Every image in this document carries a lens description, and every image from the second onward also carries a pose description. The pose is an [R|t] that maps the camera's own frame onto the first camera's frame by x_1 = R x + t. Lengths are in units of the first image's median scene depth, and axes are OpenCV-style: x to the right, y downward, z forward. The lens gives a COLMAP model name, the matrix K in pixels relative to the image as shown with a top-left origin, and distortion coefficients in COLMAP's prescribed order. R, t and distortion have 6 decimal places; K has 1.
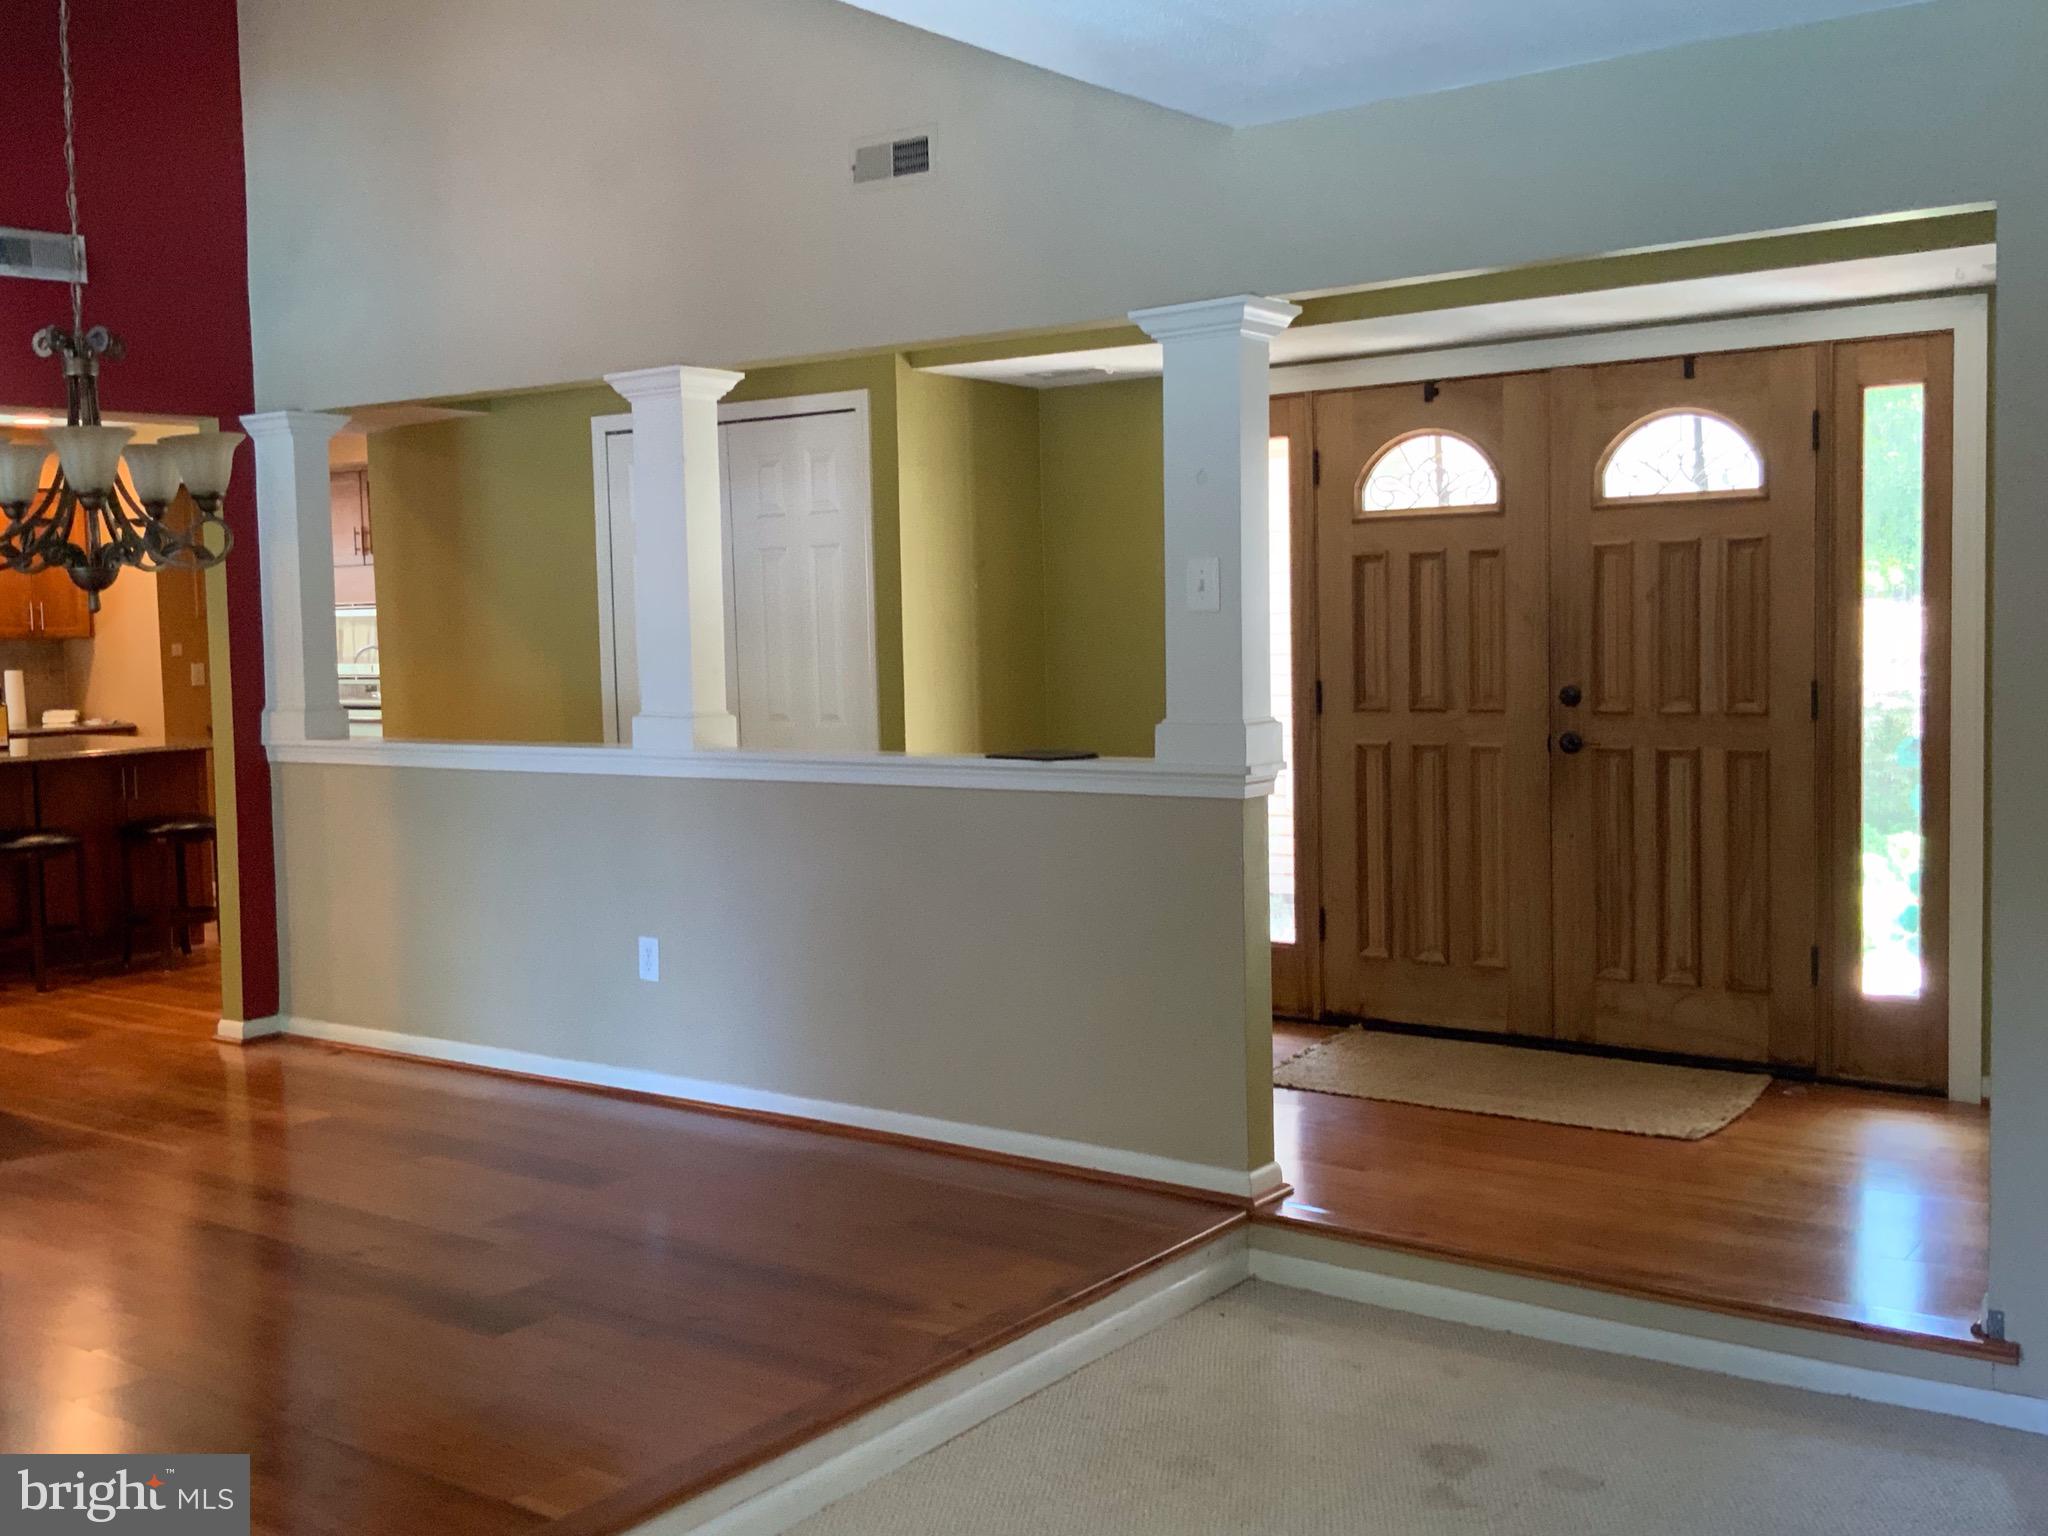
lens RADIAL K [[2099.7, 0, 1024.0], [0, 2099.7, 768.0], [0, 0, 1]] dist [0.152991, -0.331135]
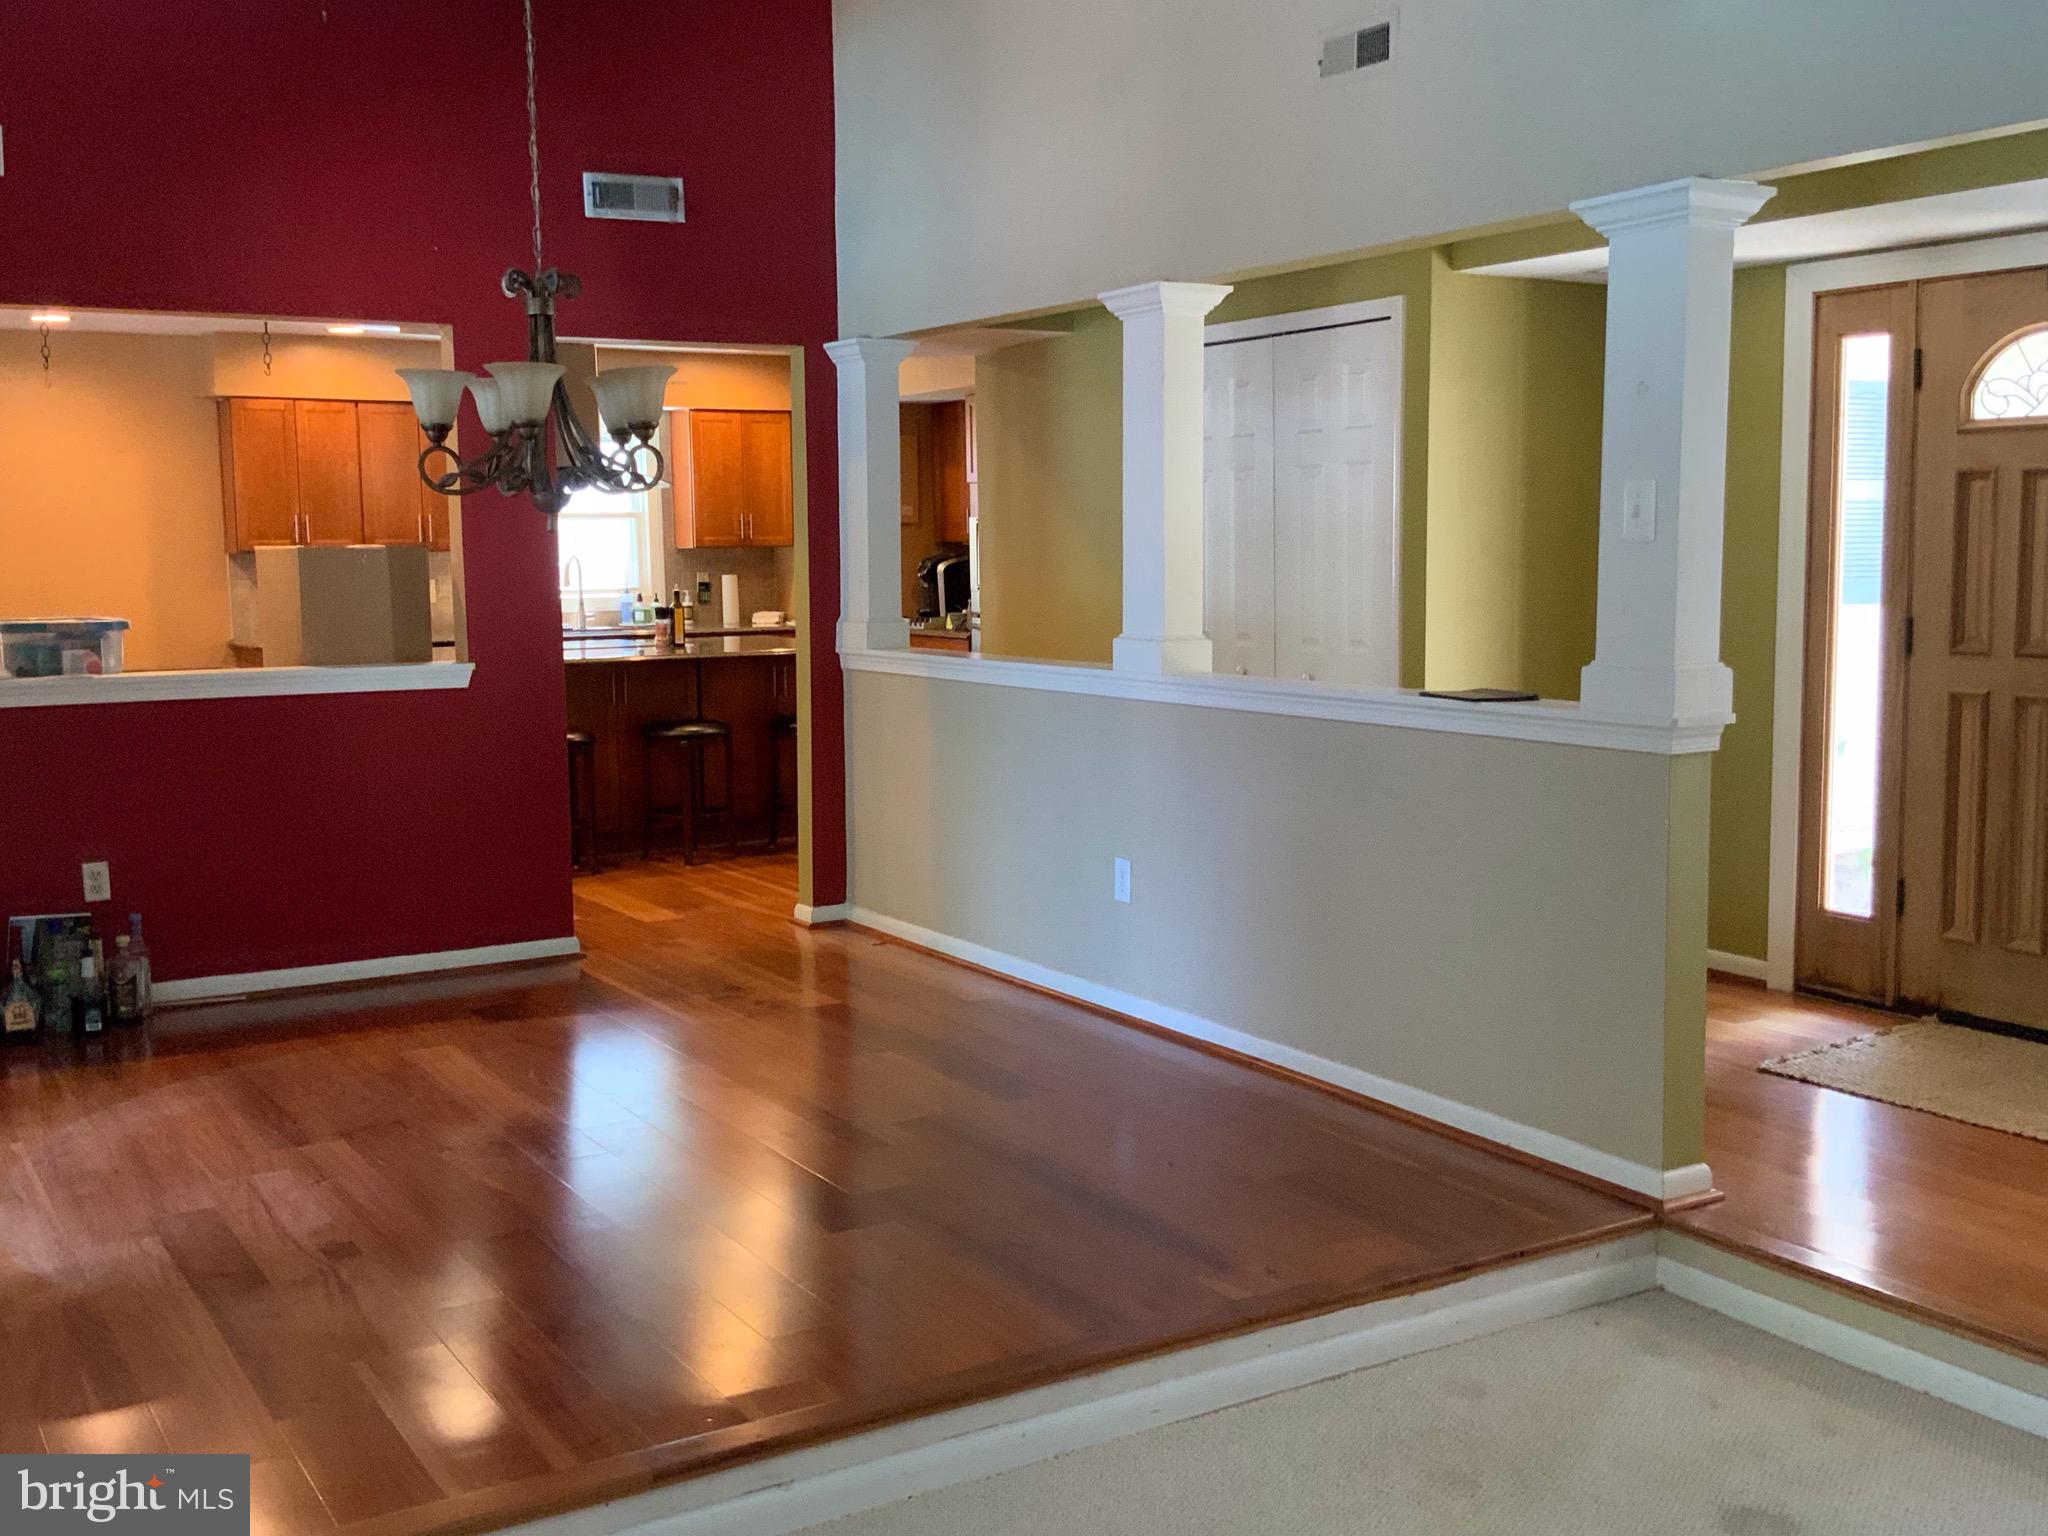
lens RADIAL K [[2099.7, 0, 1024.0], [0, 2099.7, 768.0], [0, 0, 1]] dist [0.152991, -0.331135]
pose [[0.926063, 0.053537, -0.373553, 0.137875], [-0.036983, 0.997996, 0.051348, -0.011424], [0.375553, -0.033736, 0.926187, 0.053071]]
